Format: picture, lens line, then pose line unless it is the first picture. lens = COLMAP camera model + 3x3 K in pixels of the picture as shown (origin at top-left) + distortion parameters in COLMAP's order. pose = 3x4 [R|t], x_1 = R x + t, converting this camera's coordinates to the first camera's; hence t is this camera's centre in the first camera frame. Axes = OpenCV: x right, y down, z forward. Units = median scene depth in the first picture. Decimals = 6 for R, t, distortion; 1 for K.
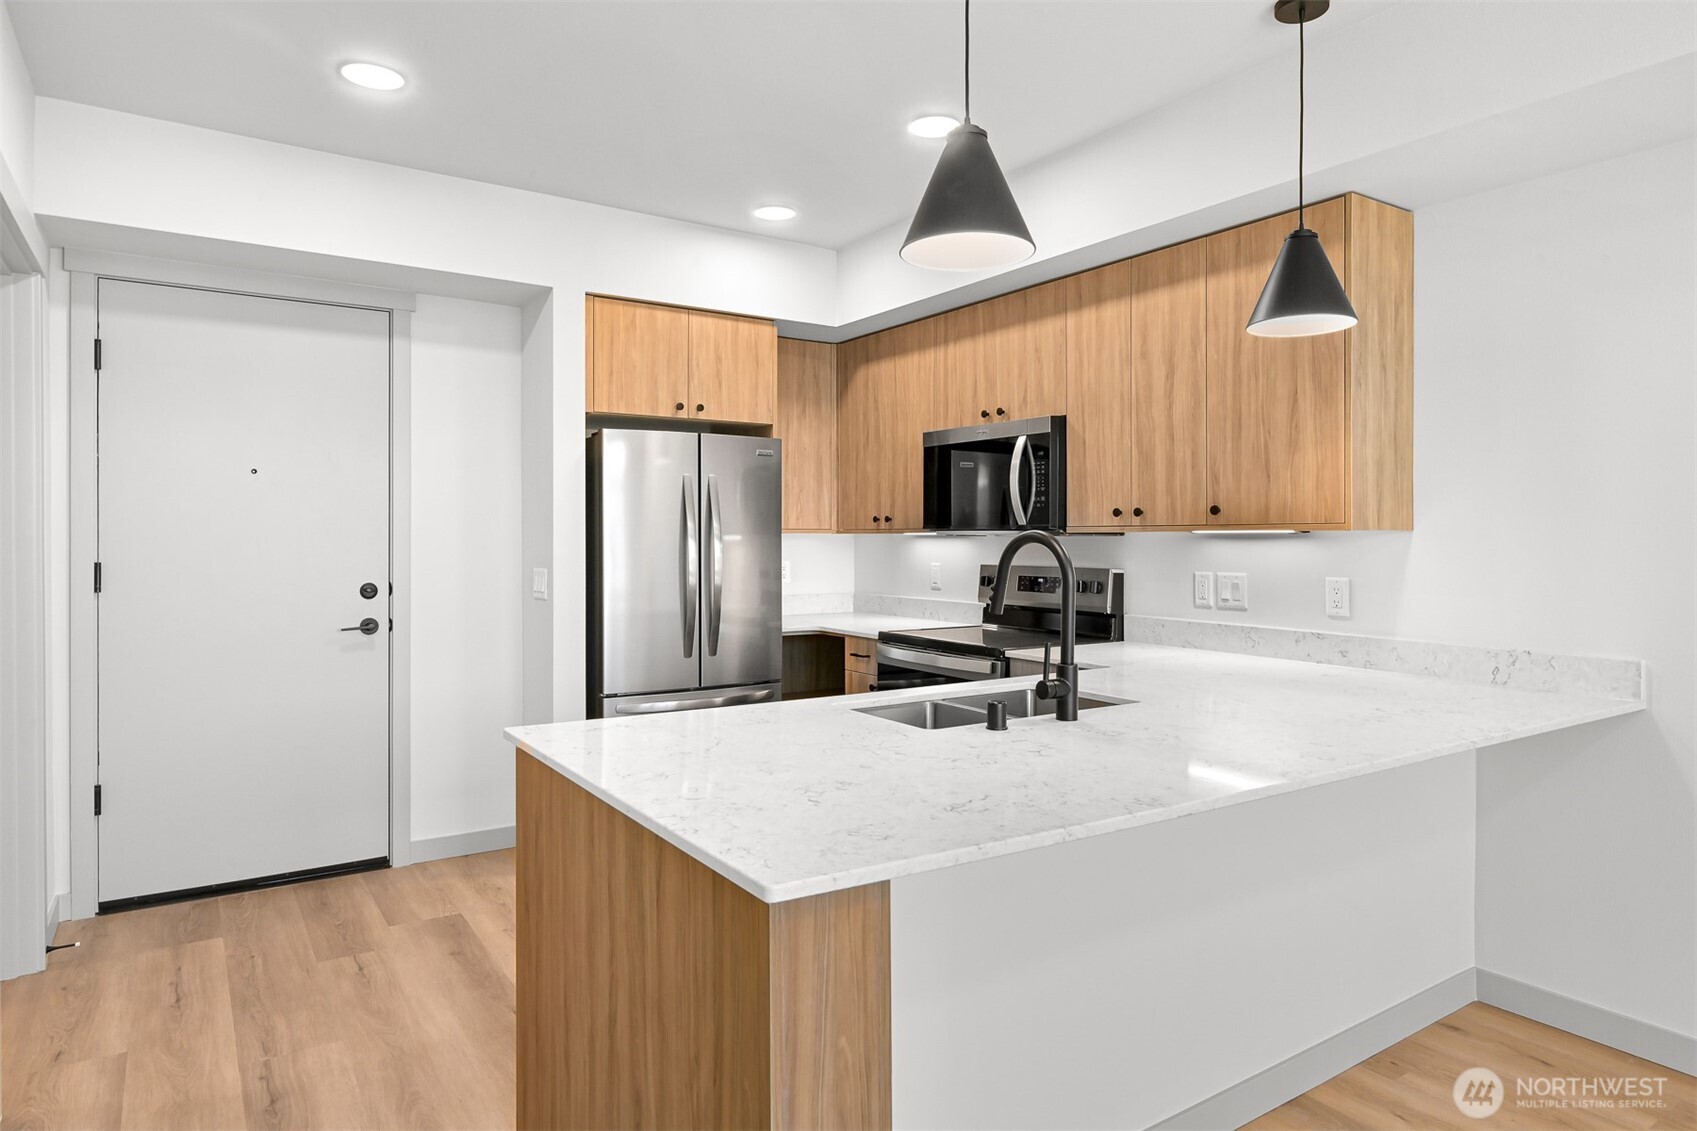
lens RADIAL K [[1009.6, 0, 857.6], [0, 1009.6, 546.4], [0, 0, 1]] dist [0.000237, -0.001683]
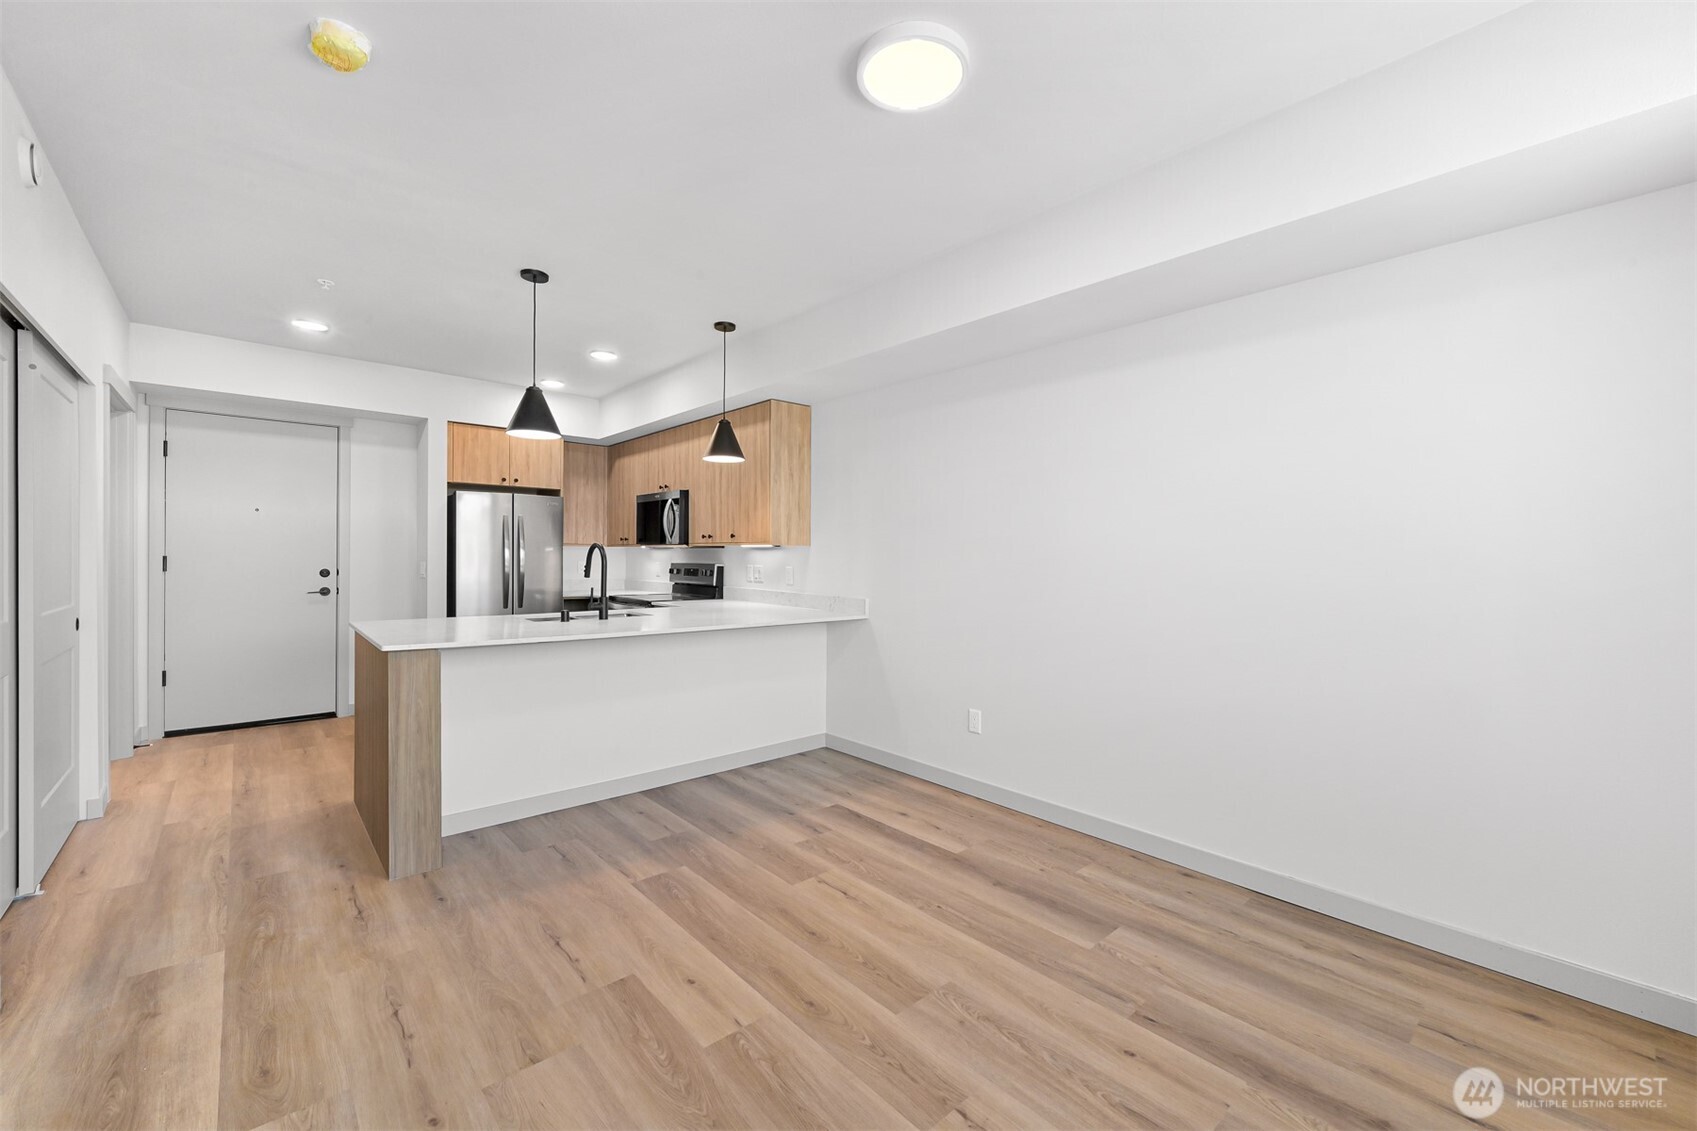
lens RADIAL K [[680.5, 0, 850.9], [0, 680.5, 562.6], [0, 0, 1]] dist [-0.001817, 0.000082]
pose [[0.990920, 0.007246, 0.134256, 0.357044], [-0.007591, 0.999969, 0.002063, 0.015227], [-0.134237, -0.003064, 0.990945, -0.444250]]
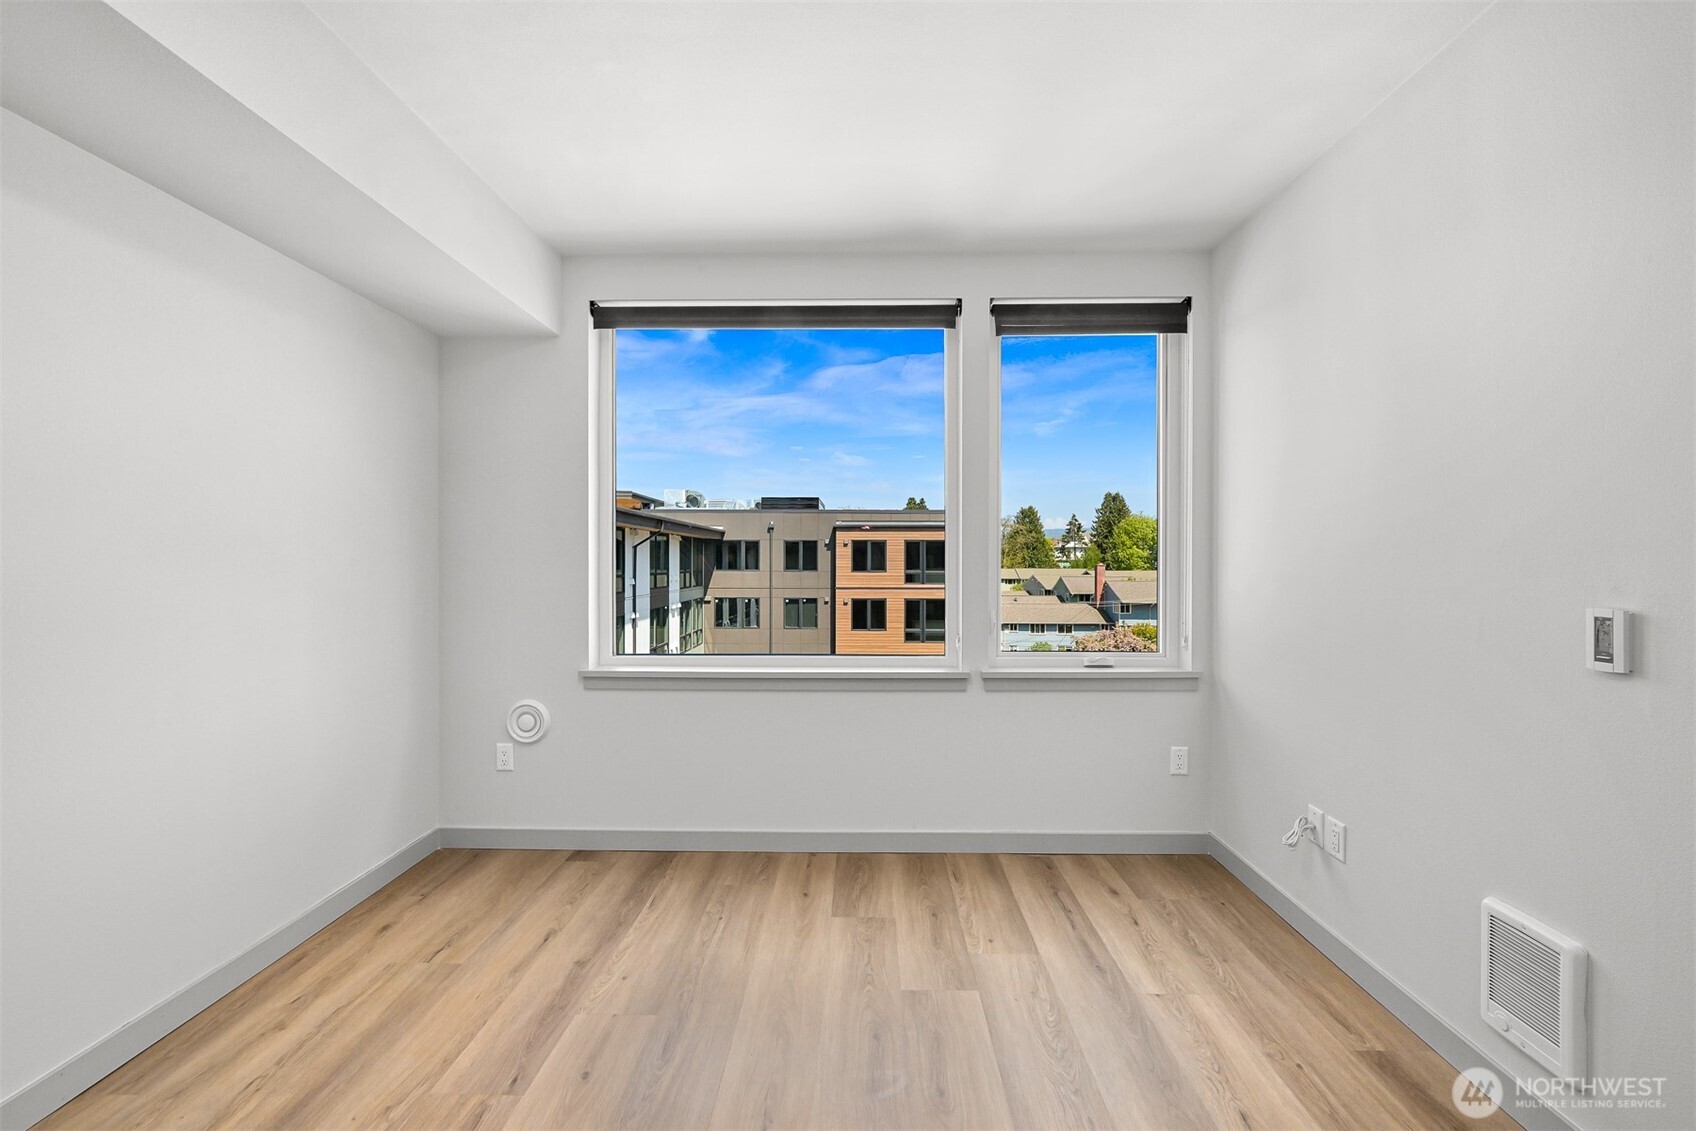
lens RADIAL K [[691.2, 0, 855.8], [0, 691.2, 564.1], [0, 0, 1]] dist [-0.000096, -0.000043]
pose [[-0.819485, -0.004467, 0.573084, 0.194003], [0.001738, 0.999946, 0.010280, 0.003059], [-0.573099, 0.009421, -0.819432, 0.281308]]
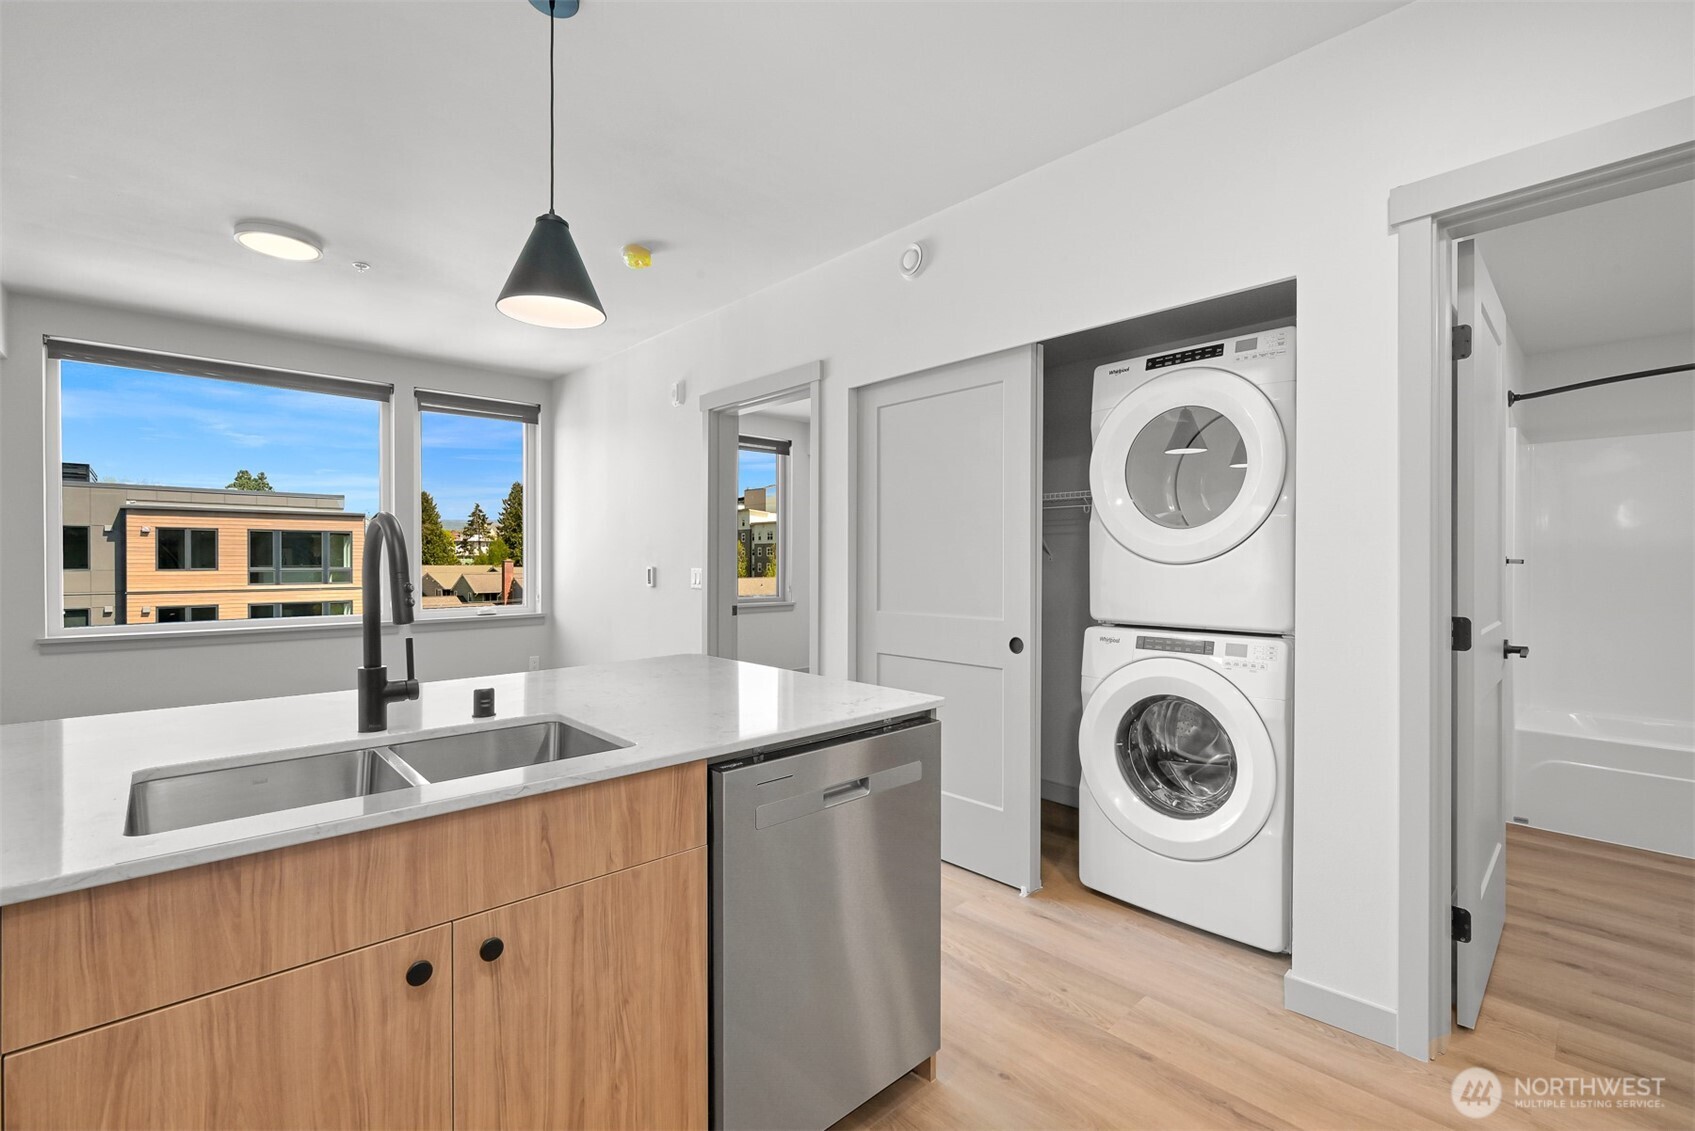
lens RADIAL K [[737.8, 0, 847.5], [0, 737.8, 565.5], [0, 0, 1]] dist [-0.002457, 0.000180]
pose [[-0.987287, -0.001542, -0.158939, -0.058830], [-0.004174, 0.999860, 0.016228, 0.009237], [0.158891, 0.016685, -0.987155, 1.042612]]
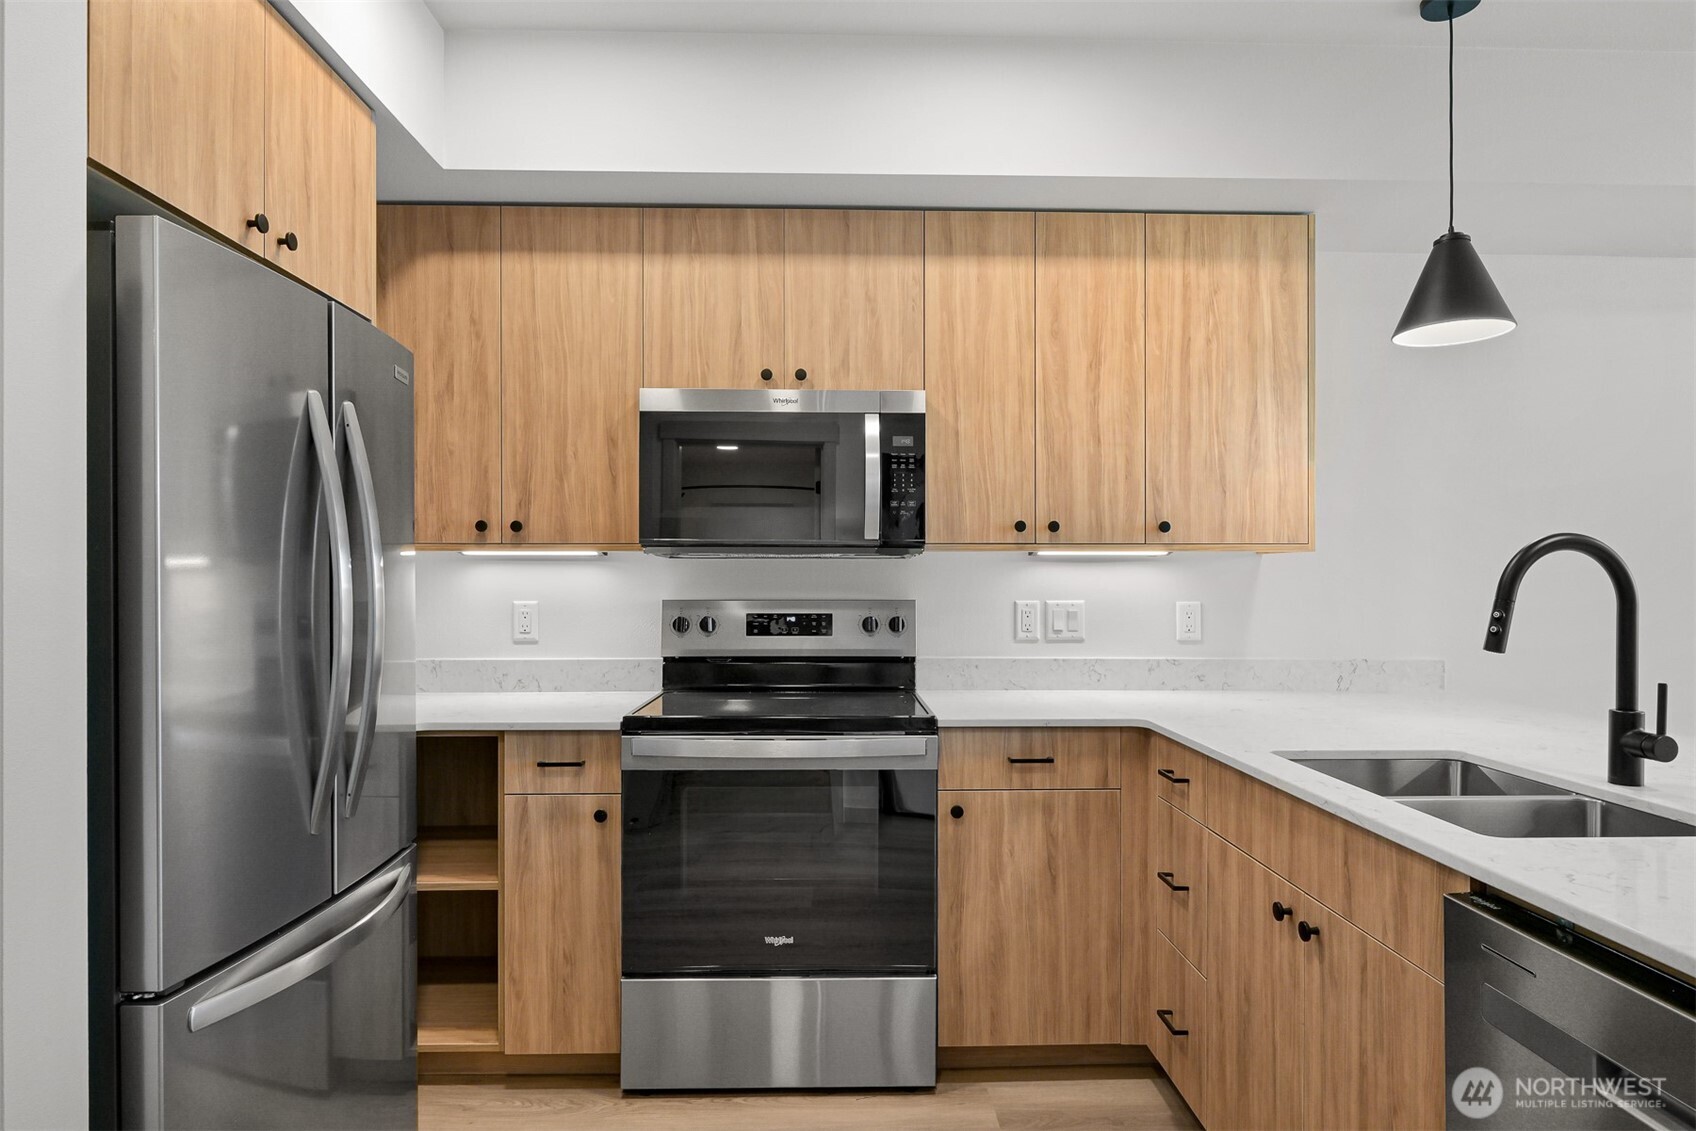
lens RADIAL K [[968.9, 0, 854.1], [0, 968.9, 581.9], [0, 0, 1]] dist [-0.003276, 0.000211]
pose [[0.534879, -0.001186, 0.844928, -0.434079], [0.008135, 0.999960, -0.003746, 0.011195], [-0.844890, 0.008878, 0.534867, 0.675181]]
